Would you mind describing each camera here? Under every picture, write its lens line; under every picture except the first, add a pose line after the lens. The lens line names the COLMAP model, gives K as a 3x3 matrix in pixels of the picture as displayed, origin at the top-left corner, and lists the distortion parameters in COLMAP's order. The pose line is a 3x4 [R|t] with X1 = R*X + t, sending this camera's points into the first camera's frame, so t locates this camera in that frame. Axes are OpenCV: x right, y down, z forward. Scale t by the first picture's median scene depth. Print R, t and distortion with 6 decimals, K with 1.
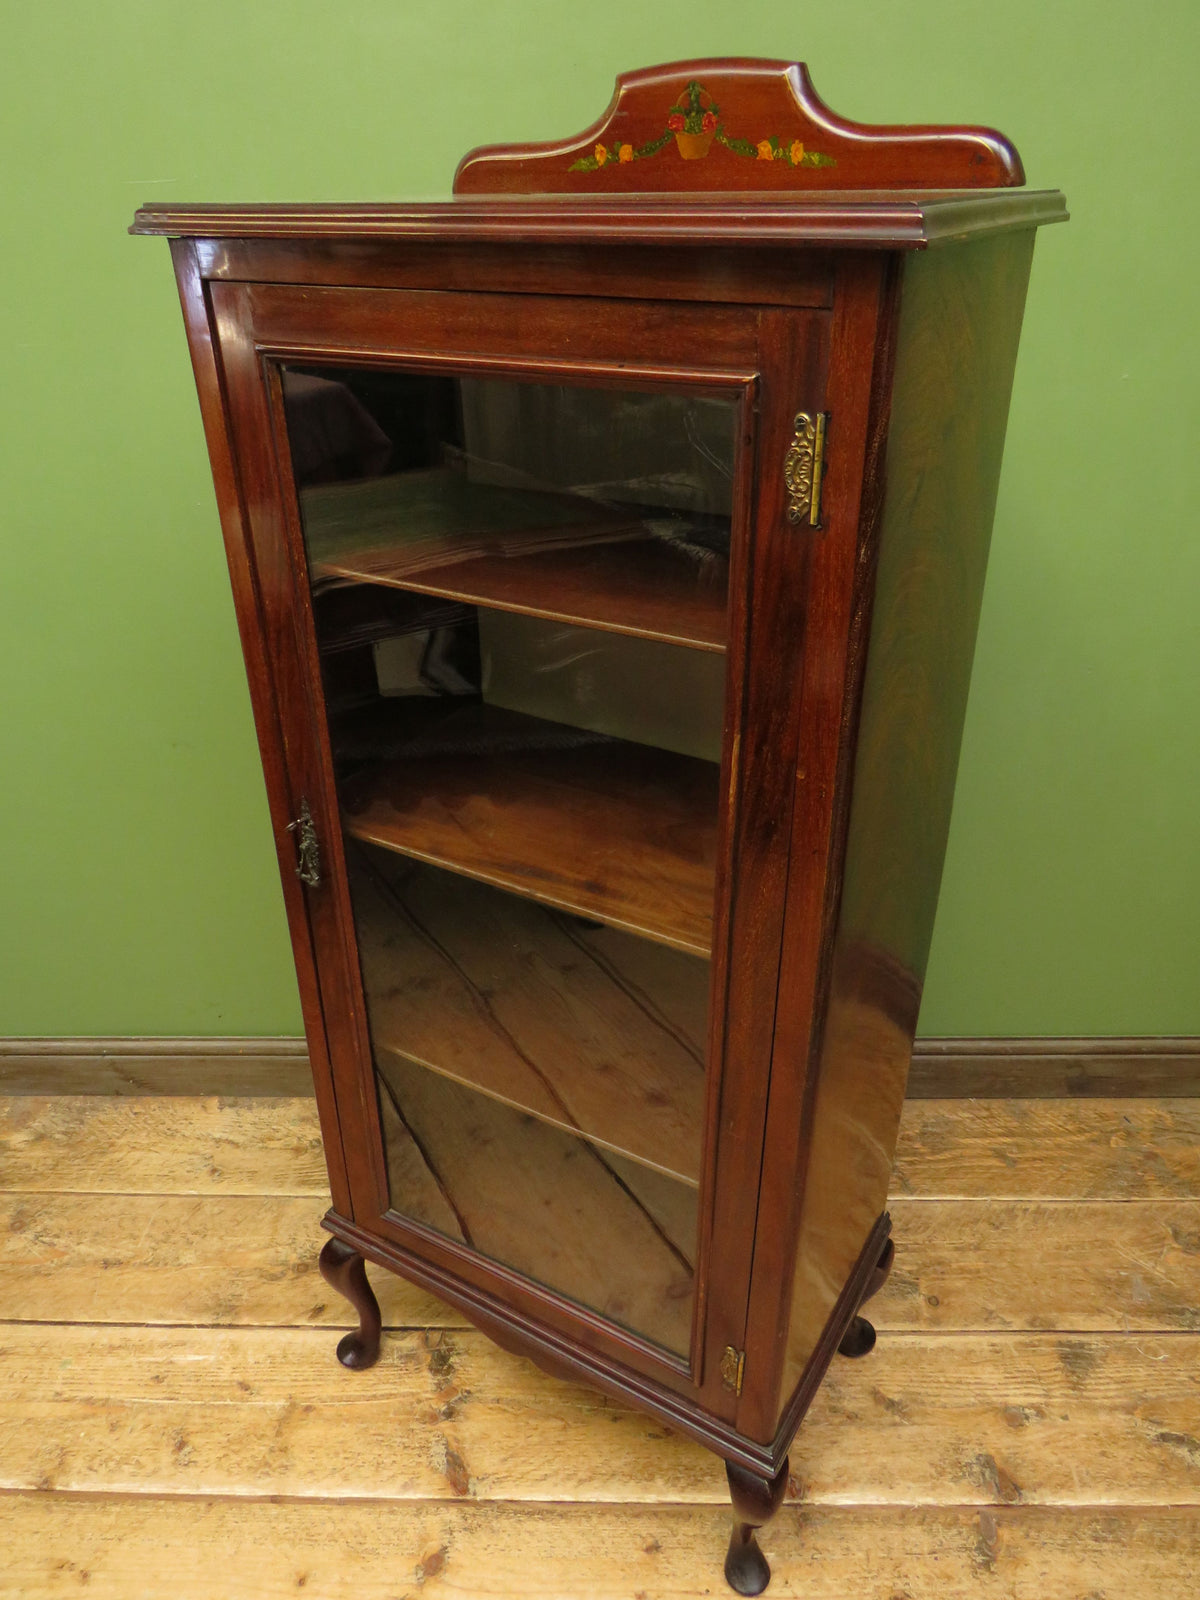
lens RADIAL K [[1143.9, 0, 592.2], [0, 1143.9, 797.6], [0, 0, 1]] dist [-0.016984, -0.002614]
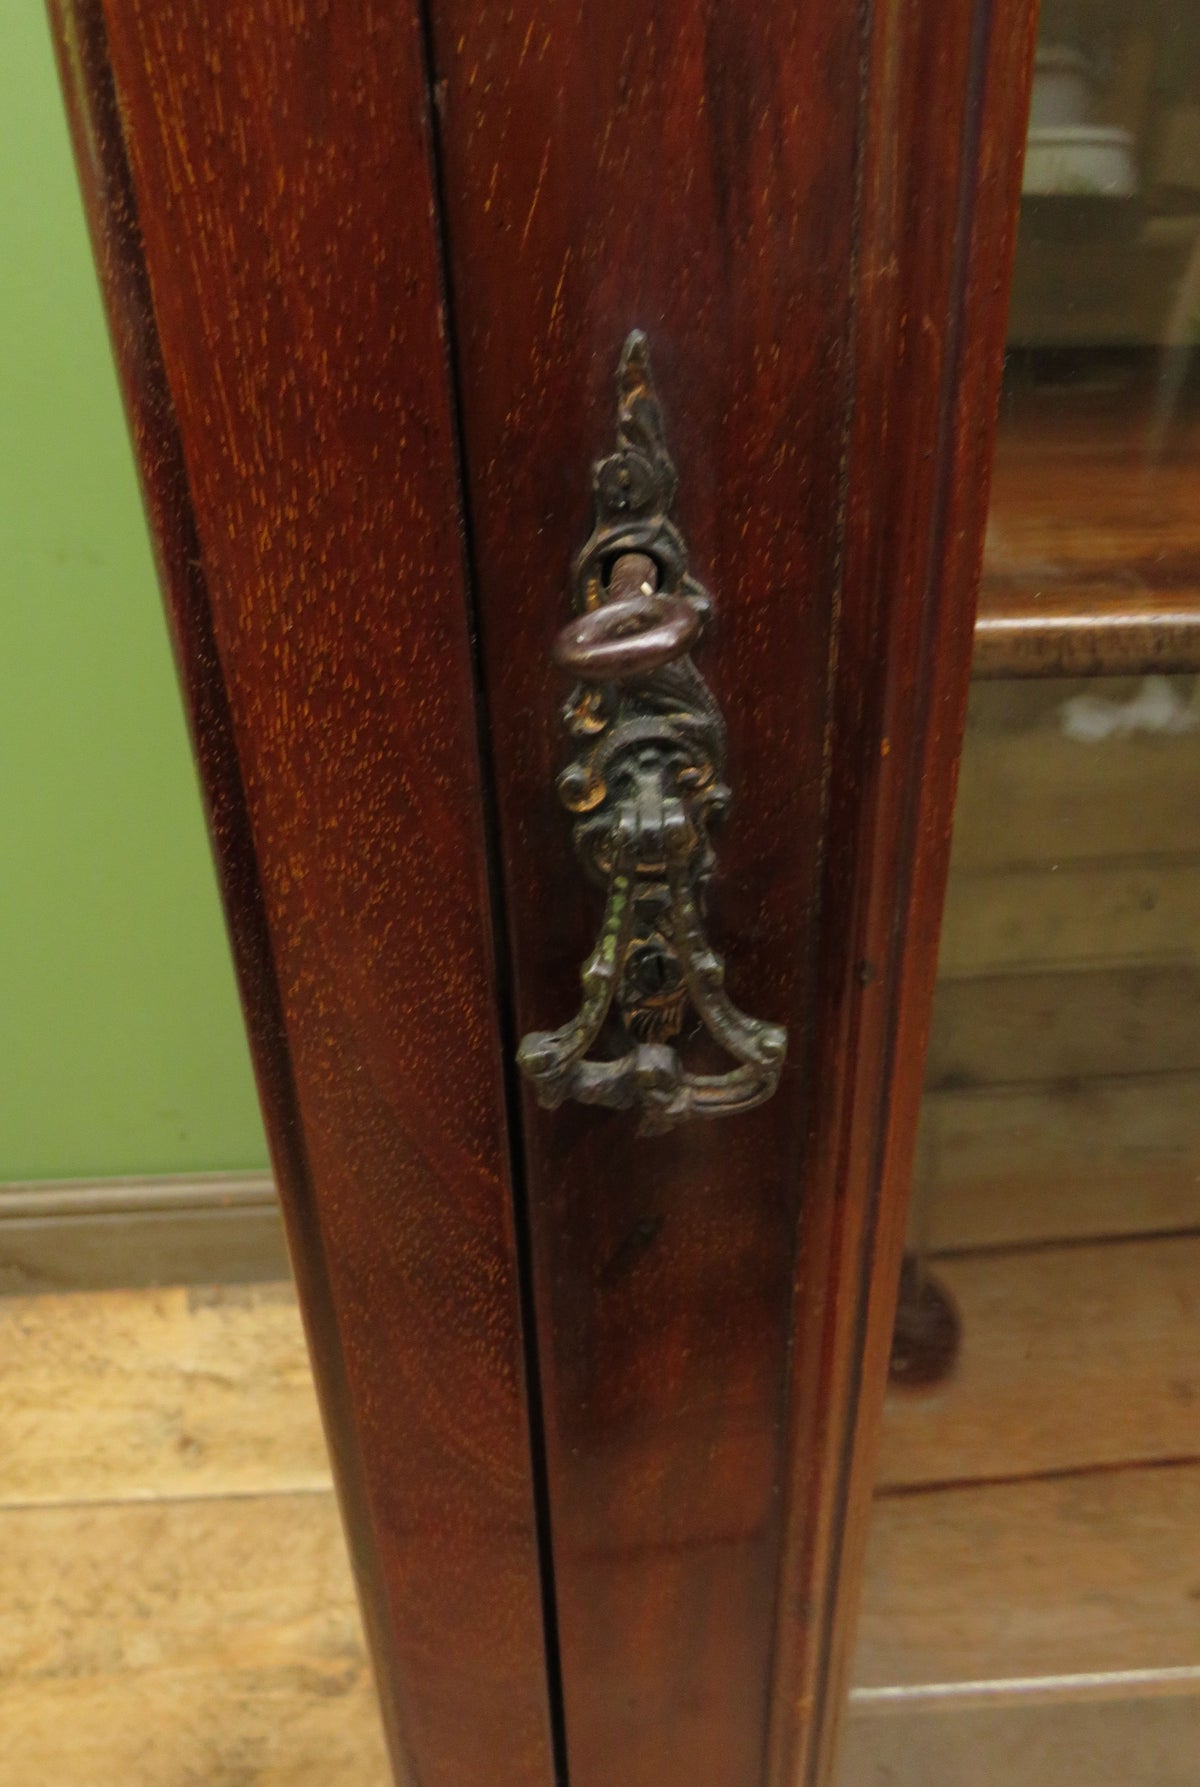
lens RADIAL K [[1272.1, 0, 654.6], [0, 1272.1, 906.8], [0, 0, 1]] dist [-0.001998, -0.010373]
pose [[0.997428, -0.037449, 0.061110, -0.182741], [0.035660, 0.998911, 0.030095, 0.098173], [-0.062170, -0.027839, 0.997677, 0.525161]]
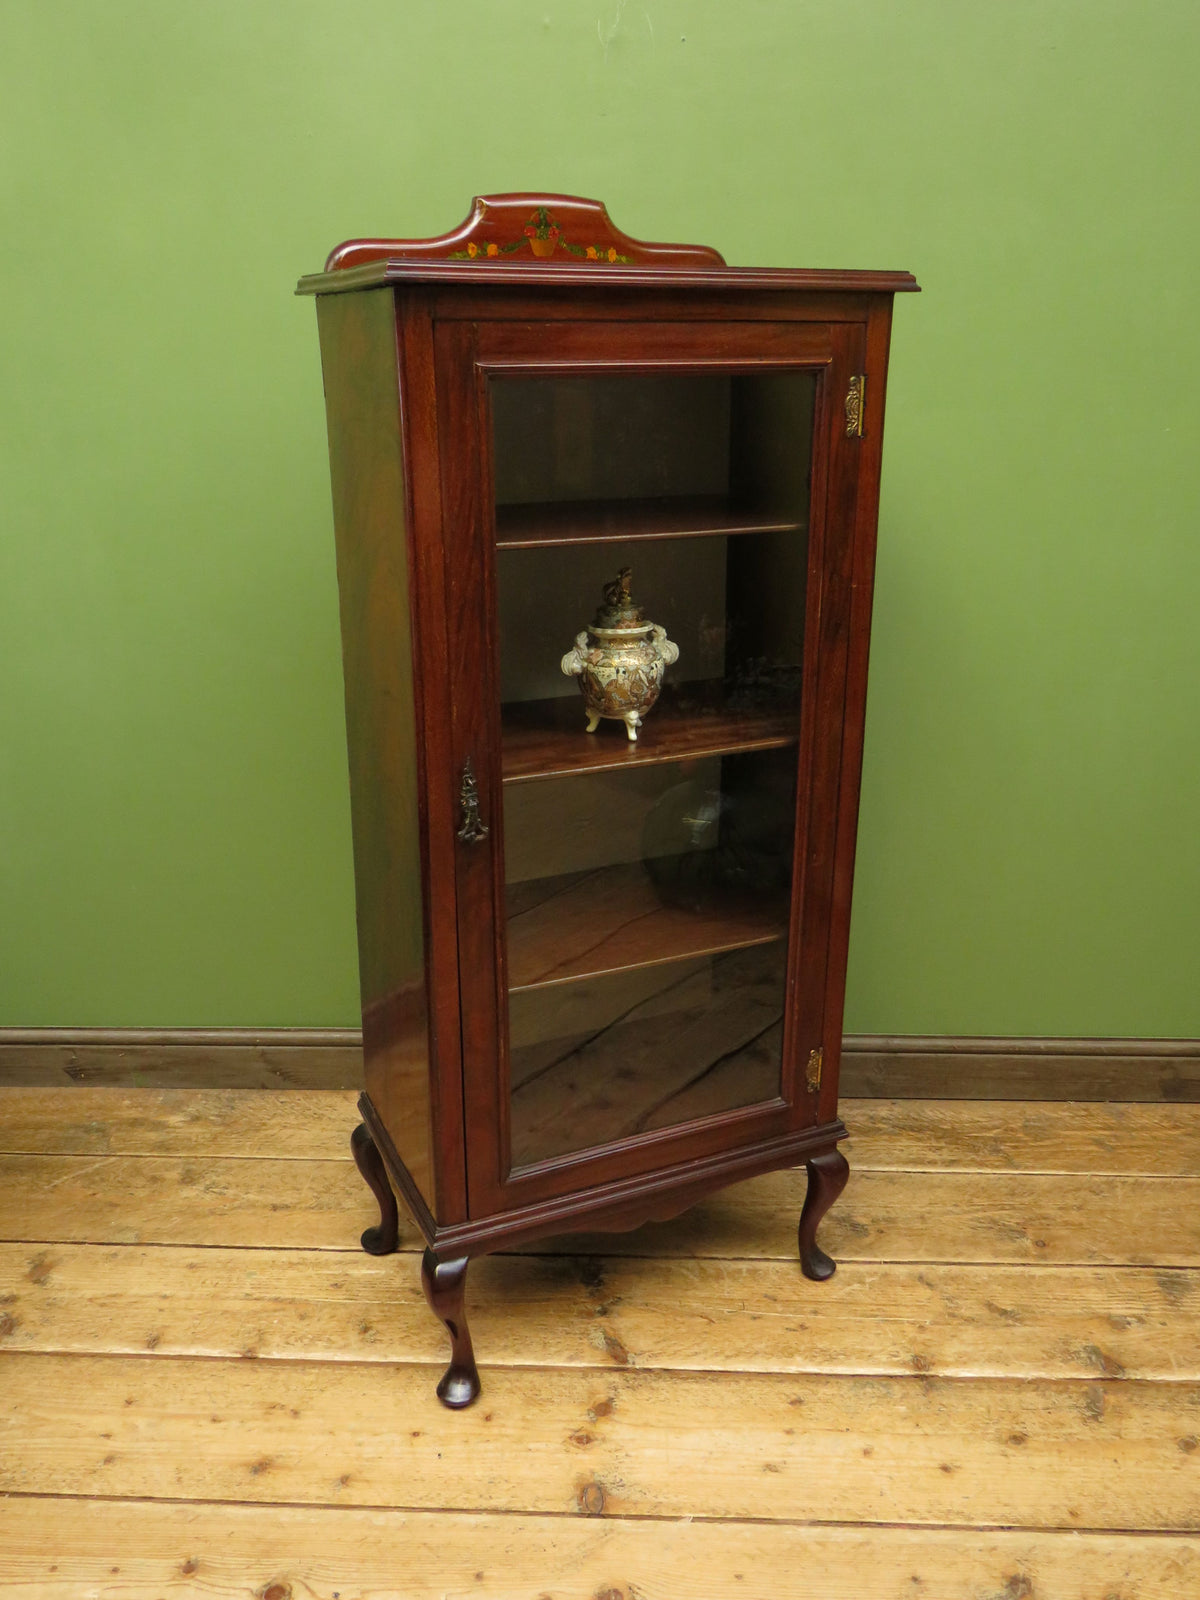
lens RADIAL K [[1336.6, 0, 606.5], [0, 1336.6, 795.0], [0, 0, 1]] dist [-0.006386, -0.014904]
pose [[0.999822, 0.009863, -0.016071, -0.103912], [-0.012324, 0.986870, -0.161047, 0.246447], [0.014271, 0.161216, 0.986816, -0.352036]]
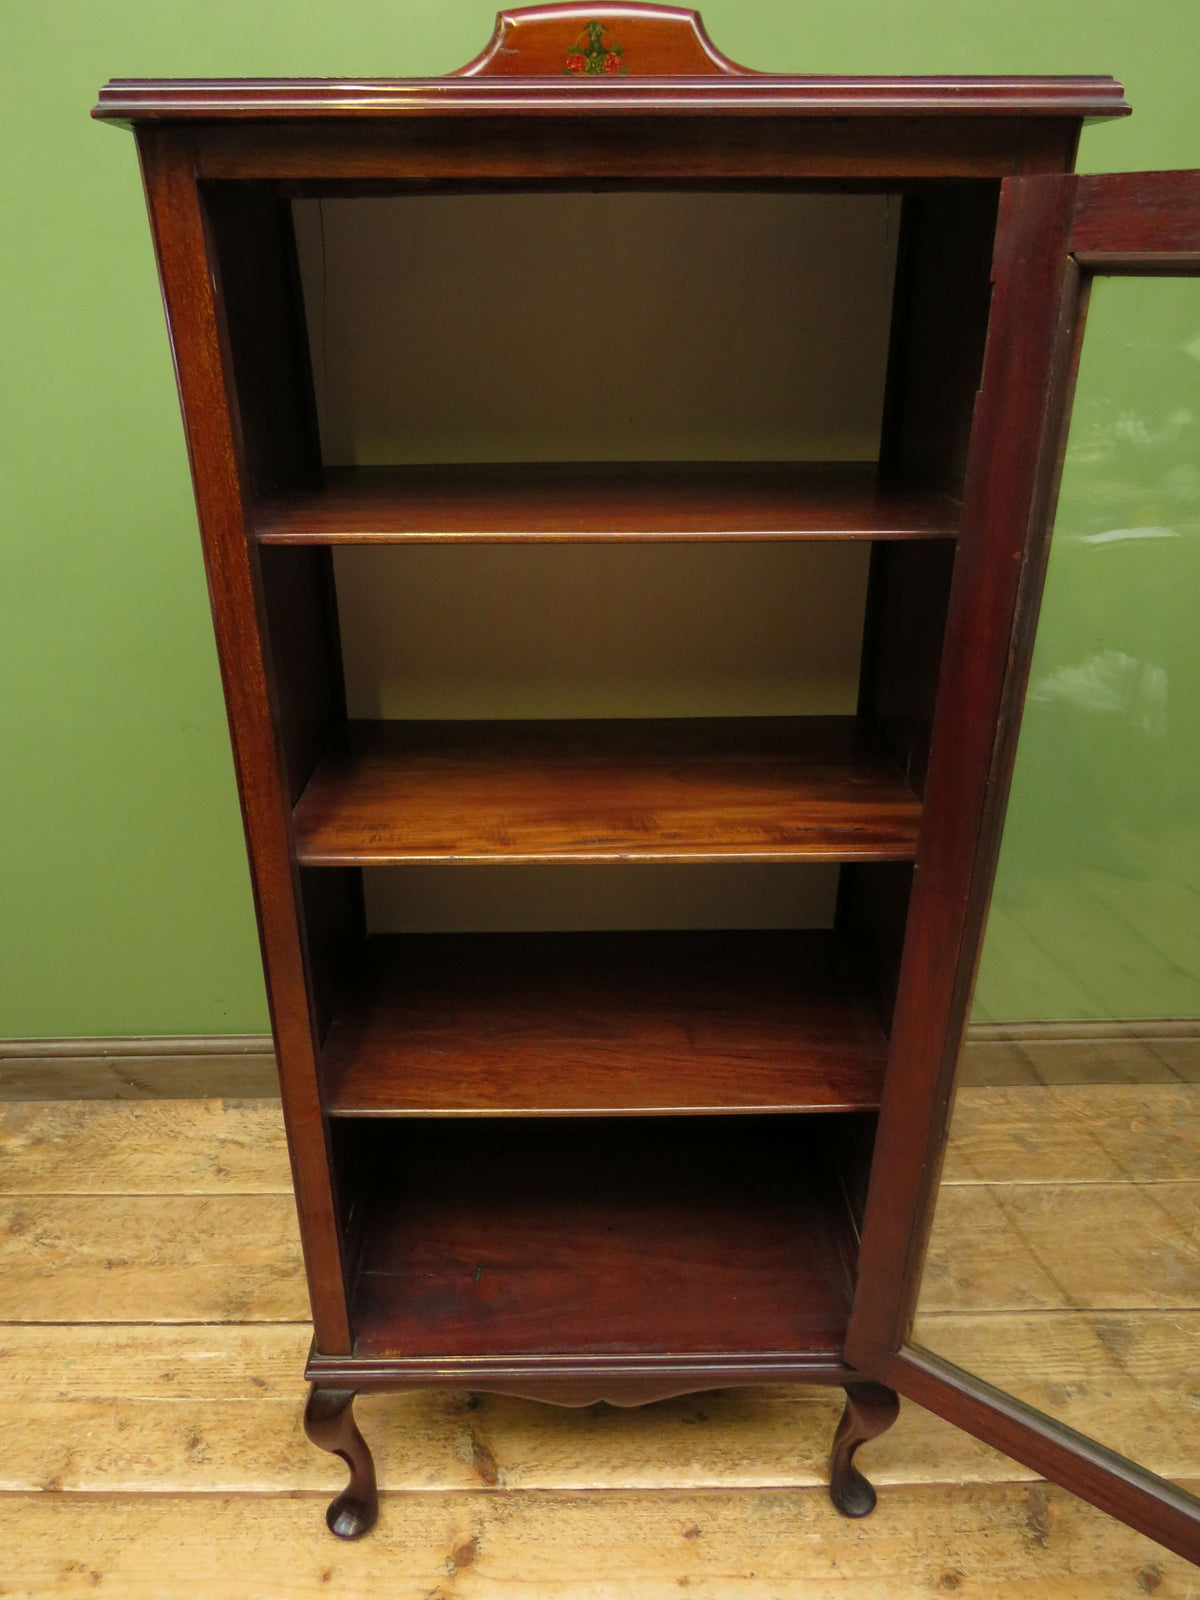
lens RADIAL K [[1143.9, 0, 591.3], [0, 1143.9, 790.4], [0, 0, 1]] dist [-0.016984, -0.002614]
pose [[0.999687, -0.011130, 0.022385, -0.040776], [0.012378, 0.998332, -0.056385, 0.076074], [-0.021720, 0.056644, 0.998158, 0.007190]]
